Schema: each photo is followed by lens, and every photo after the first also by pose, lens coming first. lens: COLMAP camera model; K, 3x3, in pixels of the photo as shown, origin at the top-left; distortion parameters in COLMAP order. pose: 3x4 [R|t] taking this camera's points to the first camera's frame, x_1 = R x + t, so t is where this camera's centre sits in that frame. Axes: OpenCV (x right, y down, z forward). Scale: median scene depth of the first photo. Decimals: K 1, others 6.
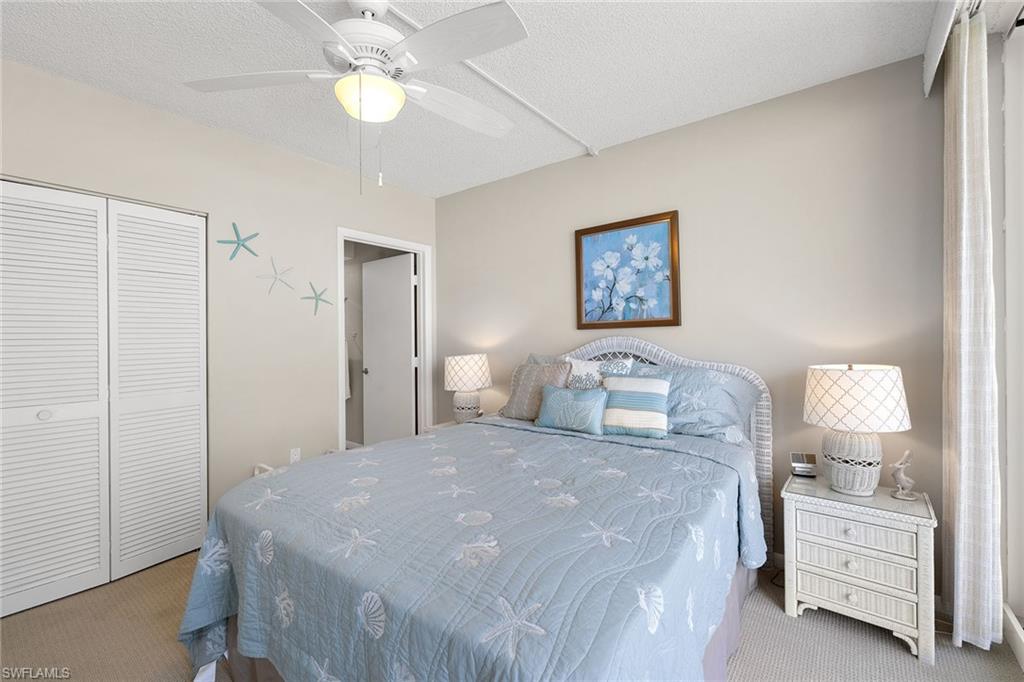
lens RADIAL K [[436.4, 0, 507.2], [0, 436.4, 339.6], [0, 0, 1]] dist [0.000090, 0.000108]
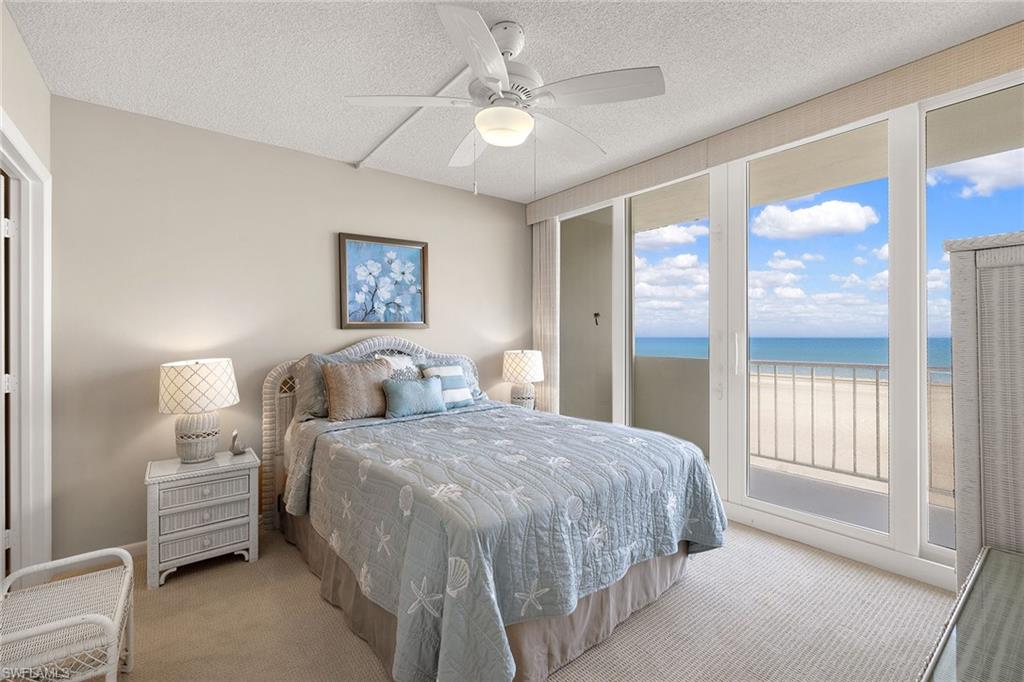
lens RADIAL K [[441.7, 0, 496.3], [0, 441.7, 336.3], [0, 0, 1]] dist [0.002444, 0.000744]
pose [[0.252954, 0.004813, 0.967466, -0.811350], [0.008480, 0.999938, -0.007192, 0.004969], [-0.967441, 0.010023, 0.252897, 0.414941]]
